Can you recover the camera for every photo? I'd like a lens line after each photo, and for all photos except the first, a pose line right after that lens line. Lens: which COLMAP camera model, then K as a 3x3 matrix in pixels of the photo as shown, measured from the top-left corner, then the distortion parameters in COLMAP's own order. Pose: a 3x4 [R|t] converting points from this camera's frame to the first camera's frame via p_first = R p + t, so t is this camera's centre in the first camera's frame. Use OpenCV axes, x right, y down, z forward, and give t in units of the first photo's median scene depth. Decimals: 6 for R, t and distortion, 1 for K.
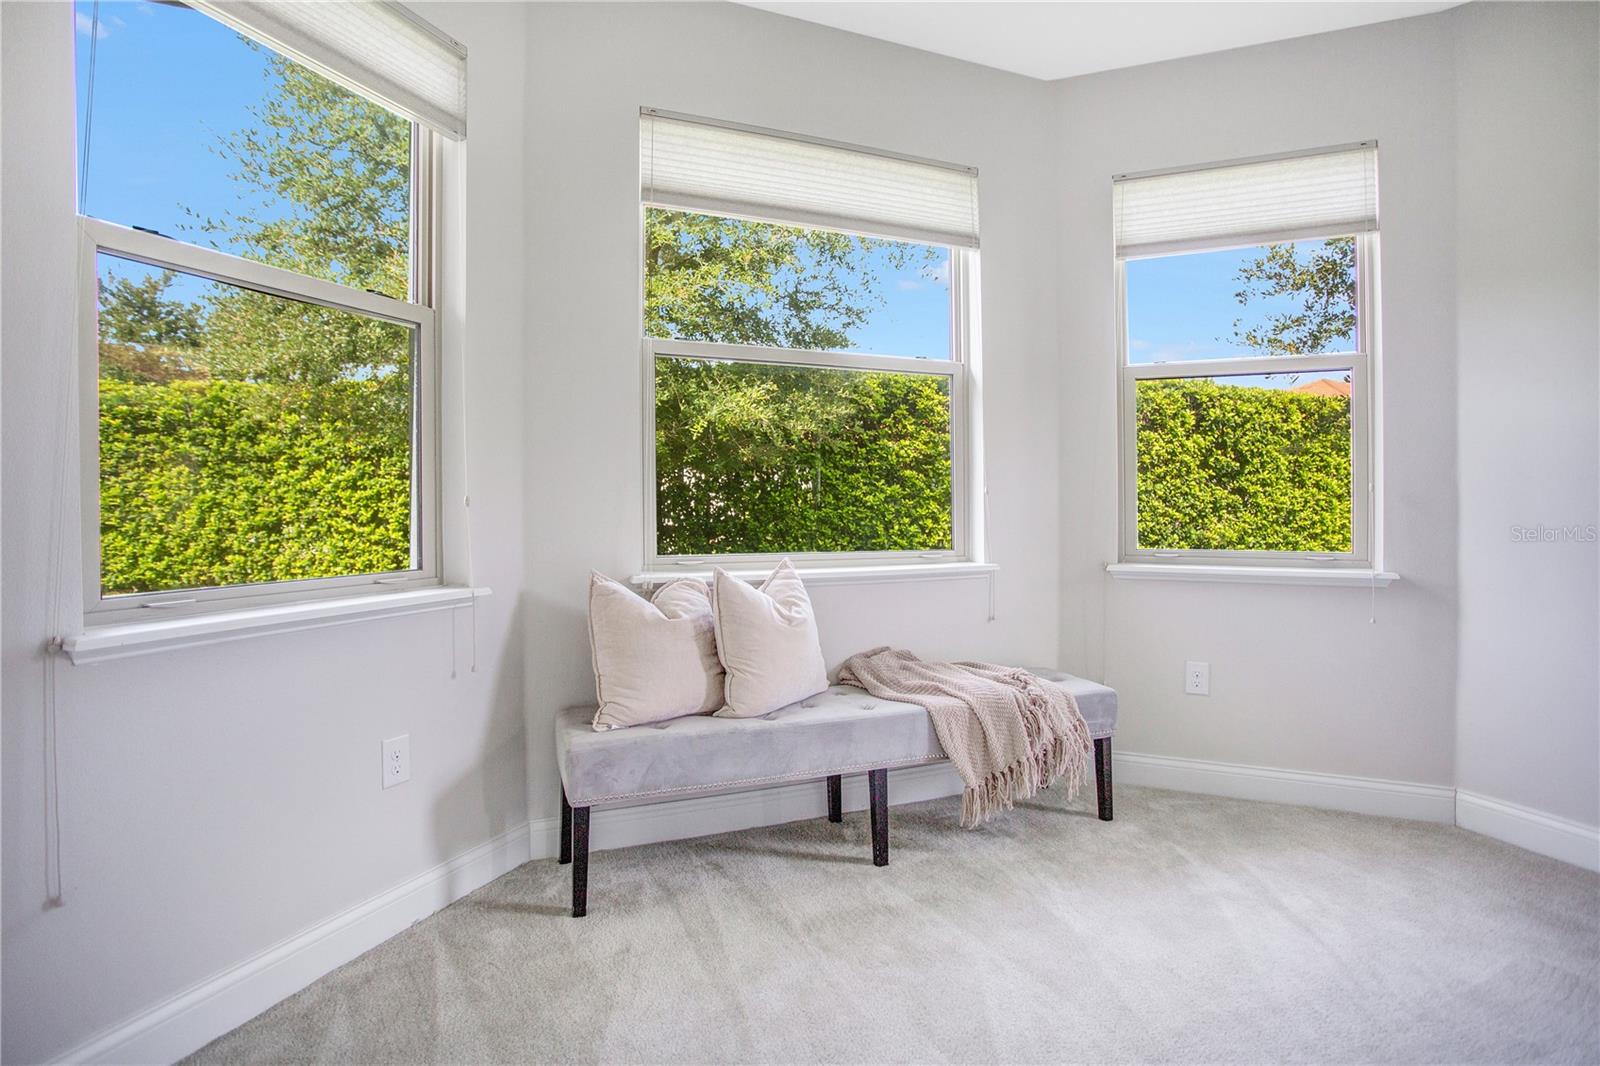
lens RADIAL K [[760.2, 0, 793.6], [0, 760.2, 517.6], [0, 0, 1]] dist [-0.014242, 0.000185]
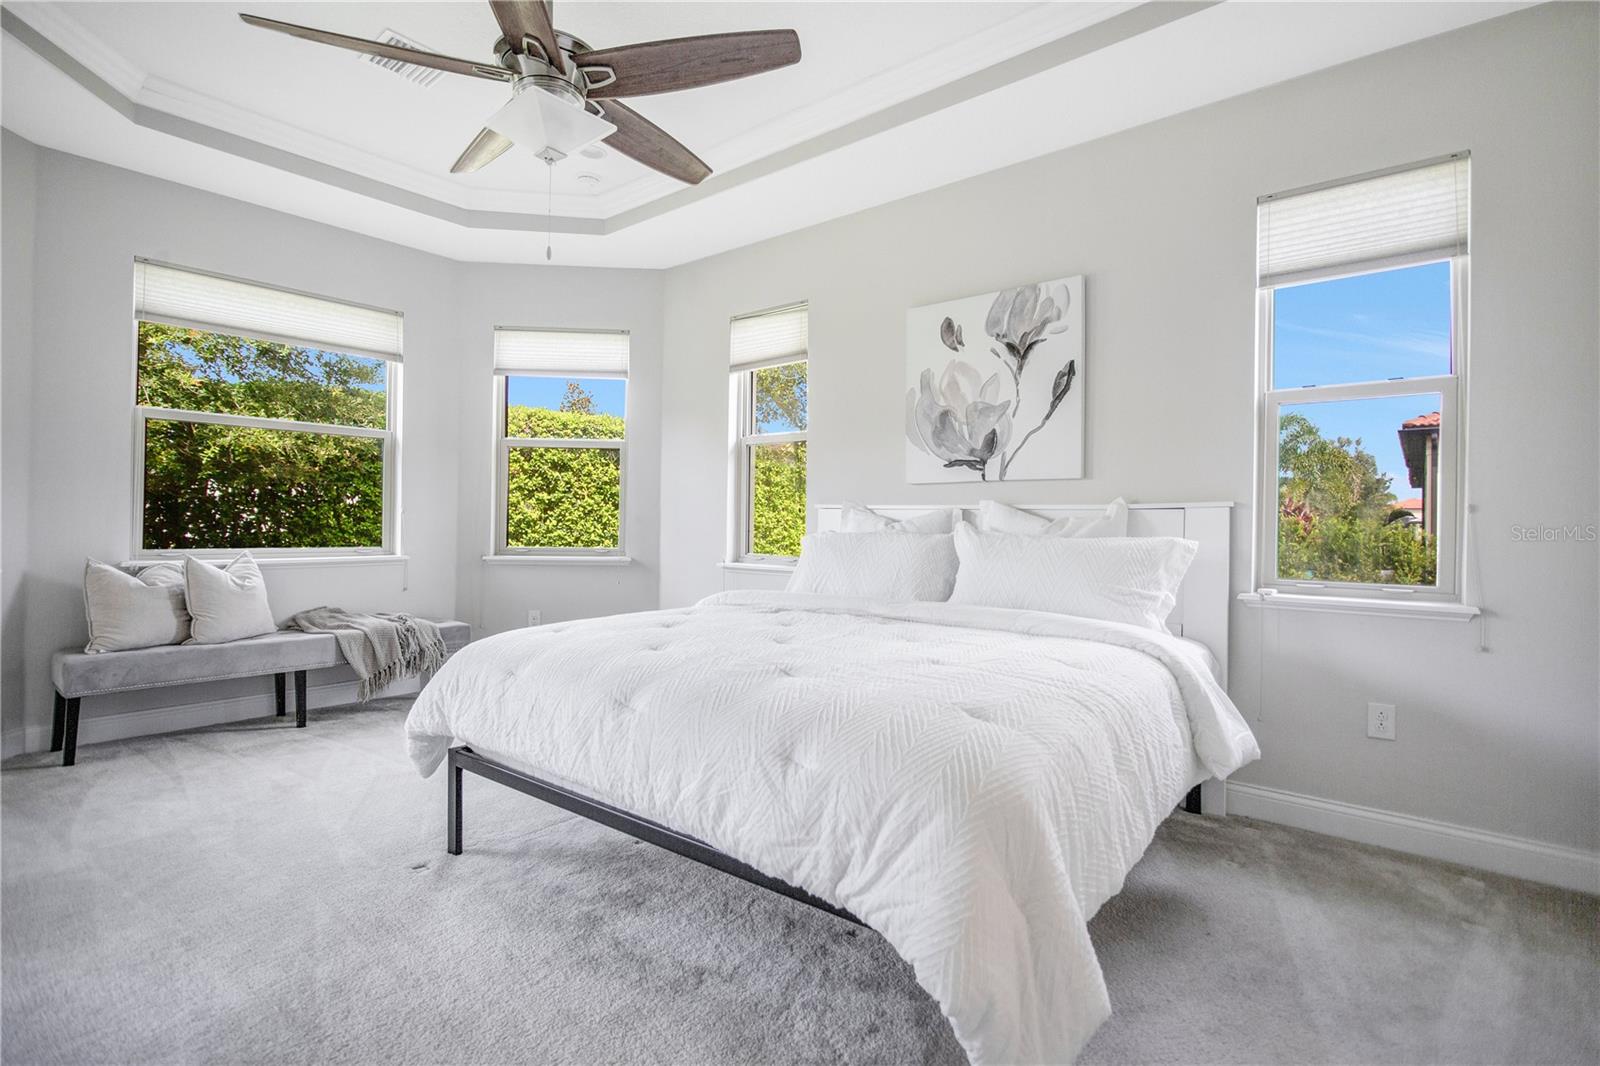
lens RADIAL K [[718.9, 0, 737.3], [0, 718.9, 518.4], [0, 0, 1]] dist [0.001010, 0.000546]
pose [[0.891038, 0.013993, 0.453713, 0.188137], [-0.004571, 0.999751, -0.021857, 0.011216], [-0.453905, 0.017402, 0.890880, -0.688953]]
